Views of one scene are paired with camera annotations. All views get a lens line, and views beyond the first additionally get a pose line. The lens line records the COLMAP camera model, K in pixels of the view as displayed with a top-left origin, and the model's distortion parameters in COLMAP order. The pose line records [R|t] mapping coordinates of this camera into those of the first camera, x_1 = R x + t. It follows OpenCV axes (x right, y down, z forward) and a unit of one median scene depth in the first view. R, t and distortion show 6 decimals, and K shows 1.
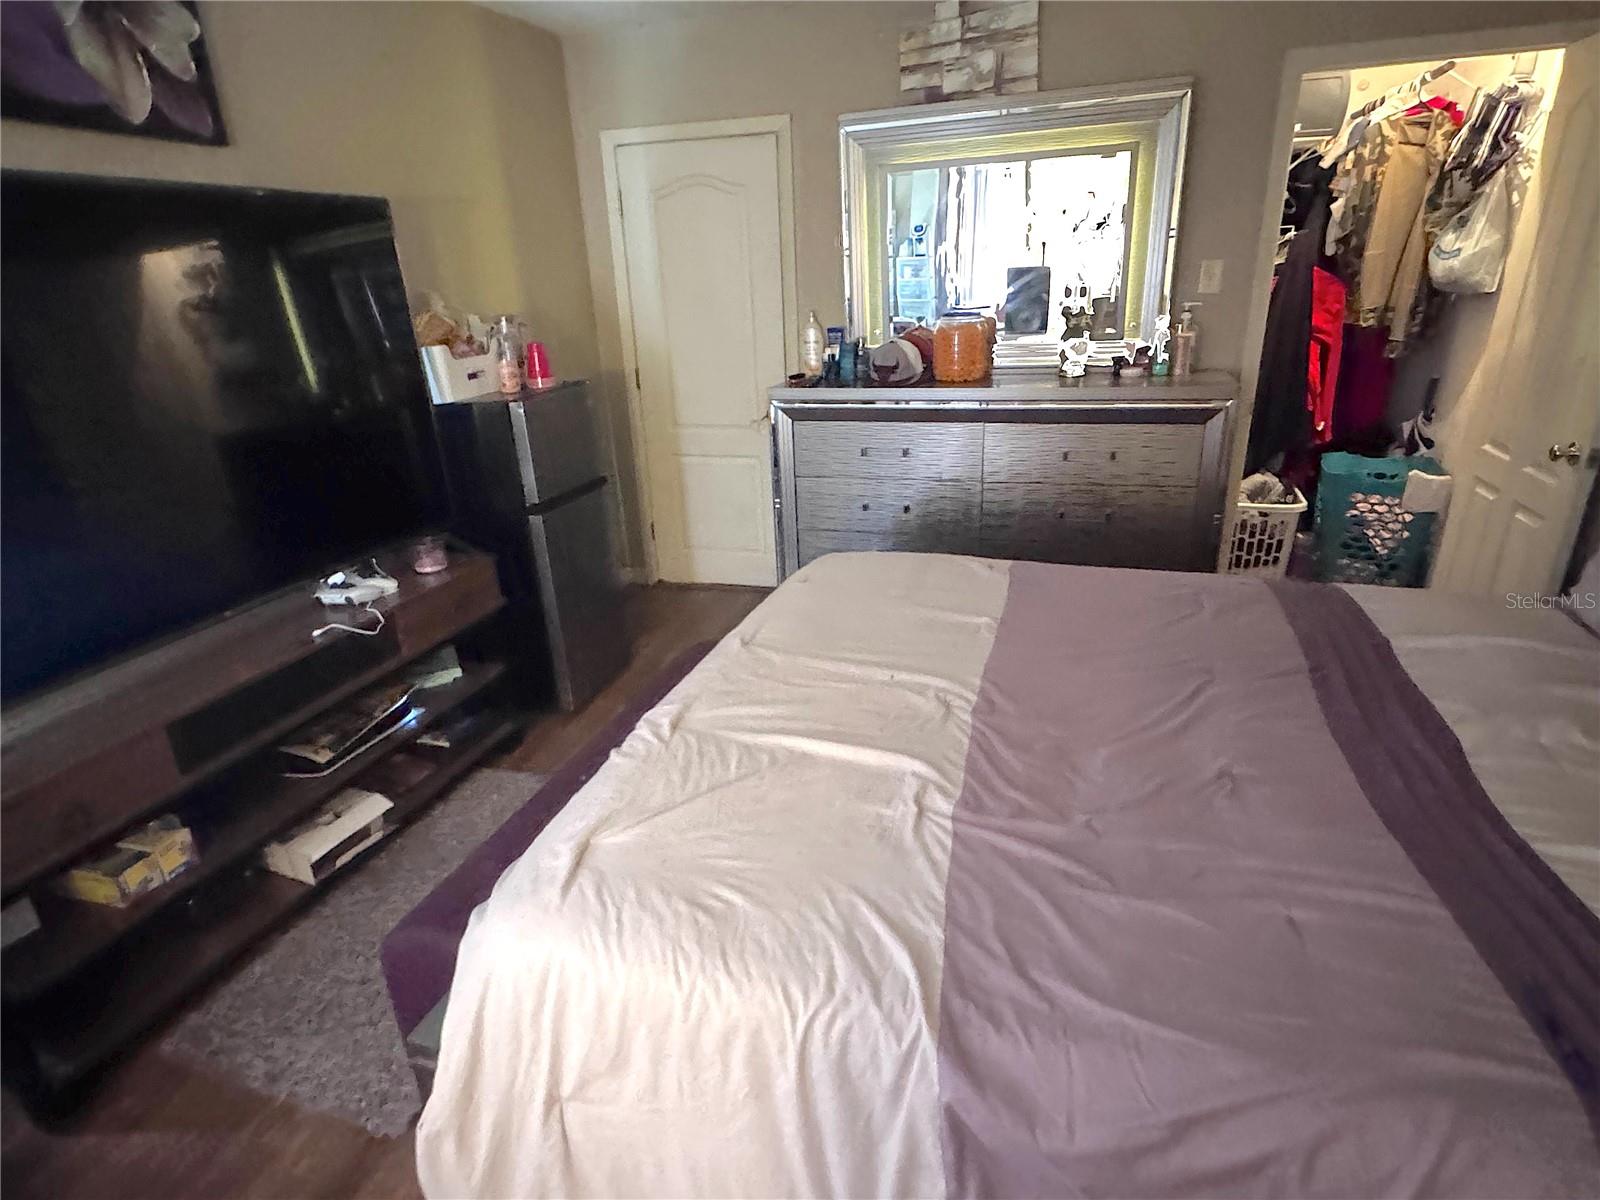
lens RADIAL K [[858.1, 0, 782.7], [0, 858.1, 596.9], [0, 0, 1]] dist [-0.000842, 0.000743]
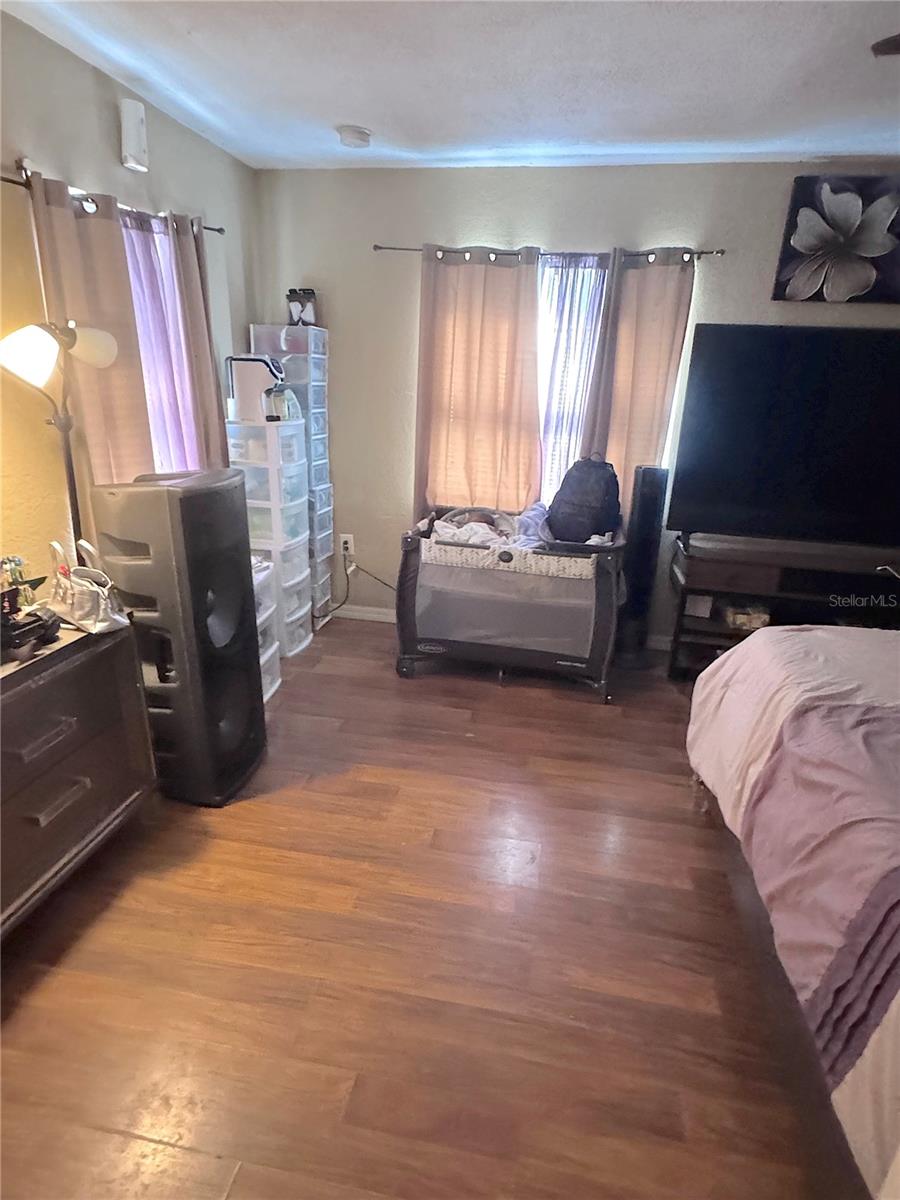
lens RADIAL K [[643.6, 0, 455.1], [0, 643.6, 600.7], [0, 0, 1]] dist [-0.000842, 0.000743]
pose [[0.125827, 0.382342, -0.915414, 0.437696], [-0.397487, 0.864872, 0.306596, 0.027707], [0.908940, 0.325287, 0.260800, -0.119628]]
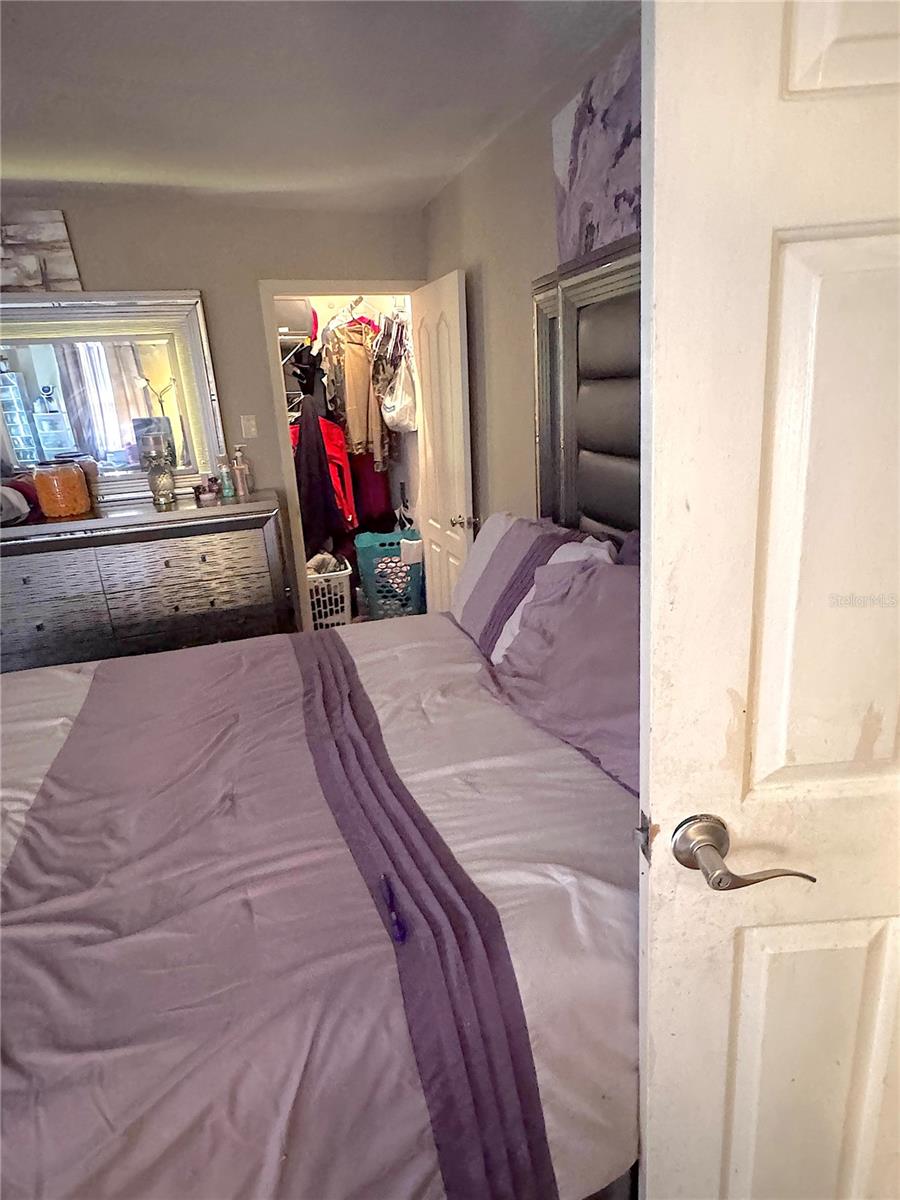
lens RADIAL K [[643.6, 0, 448.1], [0, 643.6, 595.9], [0, 0, 1]] dist [-0.000842, 0.000743]
pose [[0.803357, -0.177981, 0.568278, 0.109831], [0.229657, 0.973068, -0.019900, -0.000170], [-0.549431, 0.146496, 0.822596, -0.026950]]
